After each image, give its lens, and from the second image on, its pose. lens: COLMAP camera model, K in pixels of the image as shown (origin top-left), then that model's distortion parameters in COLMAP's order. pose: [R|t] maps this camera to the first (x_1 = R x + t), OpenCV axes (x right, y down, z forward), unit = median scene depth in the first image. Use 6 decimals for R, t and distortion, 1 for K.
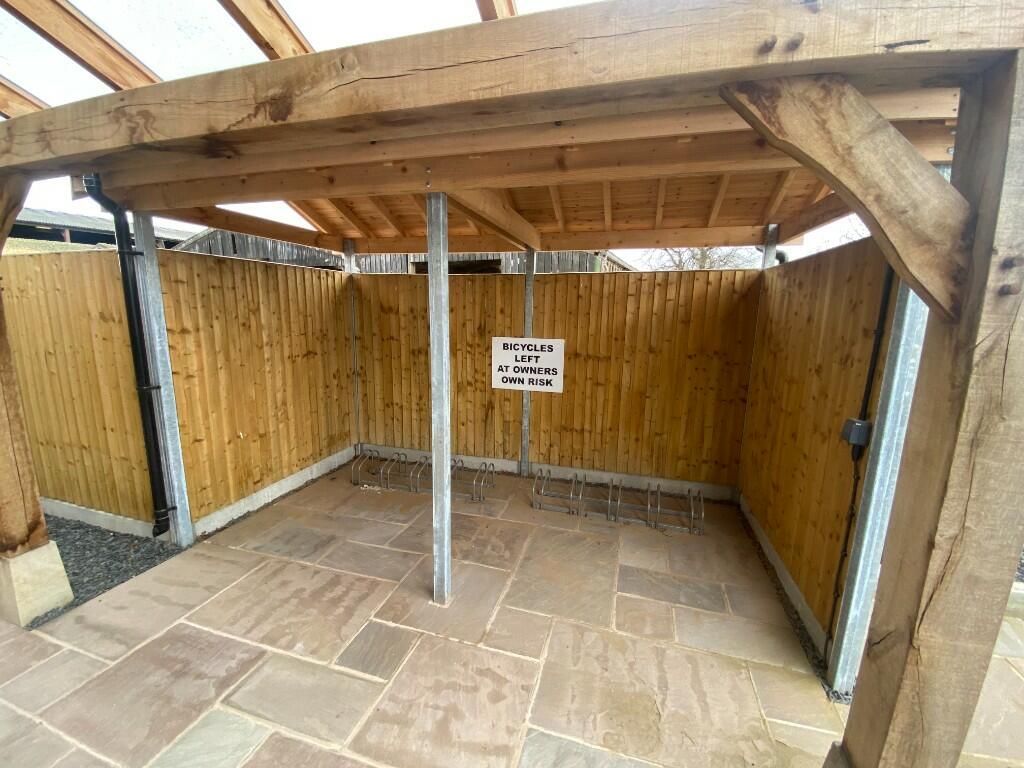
lens RADIAL K [[417.0, 0, 512.0], [0, 417.0, 384.0], [0, 0, 1]] dist [0.022586, -0.020985]
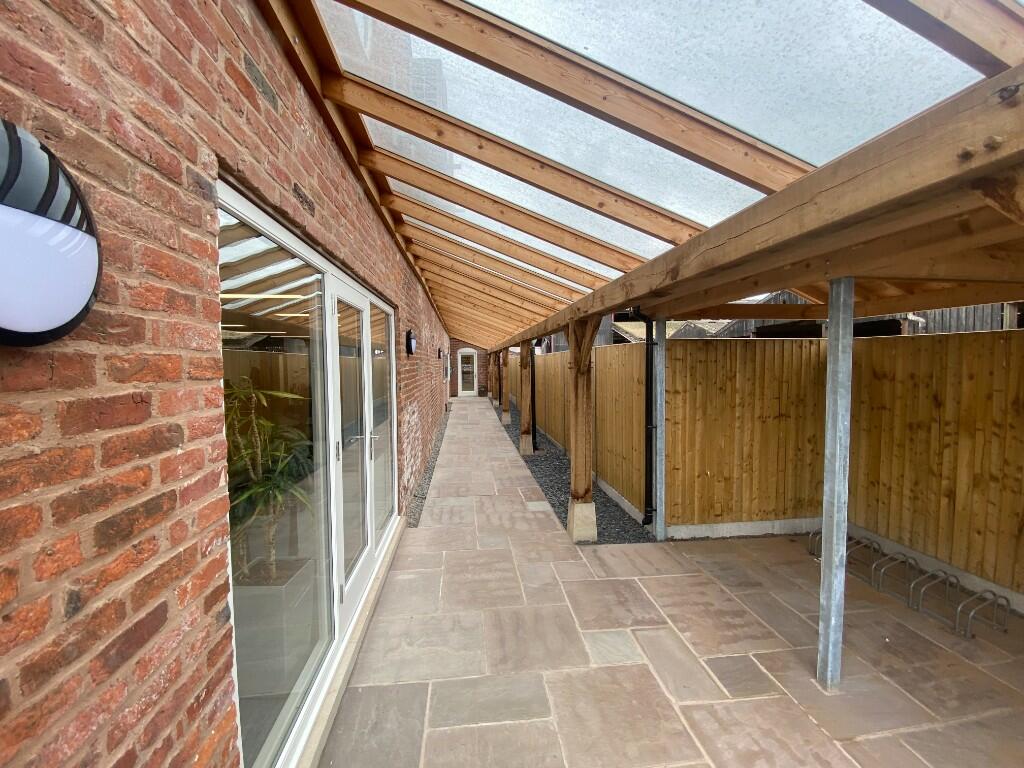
lens RADIAL K [[414.5, 0, 512.0], [0, 414.5, 384.0], [0, 0, 1]] dist [-0.000295, -0.016423]
pose [[0.385101, 0.029163, -0.922414, 0.298977], [-0.153328, 0.987631, -0.032788, -0.015532], [0.910048, 0.154059, 0.384809, -0.080319]]
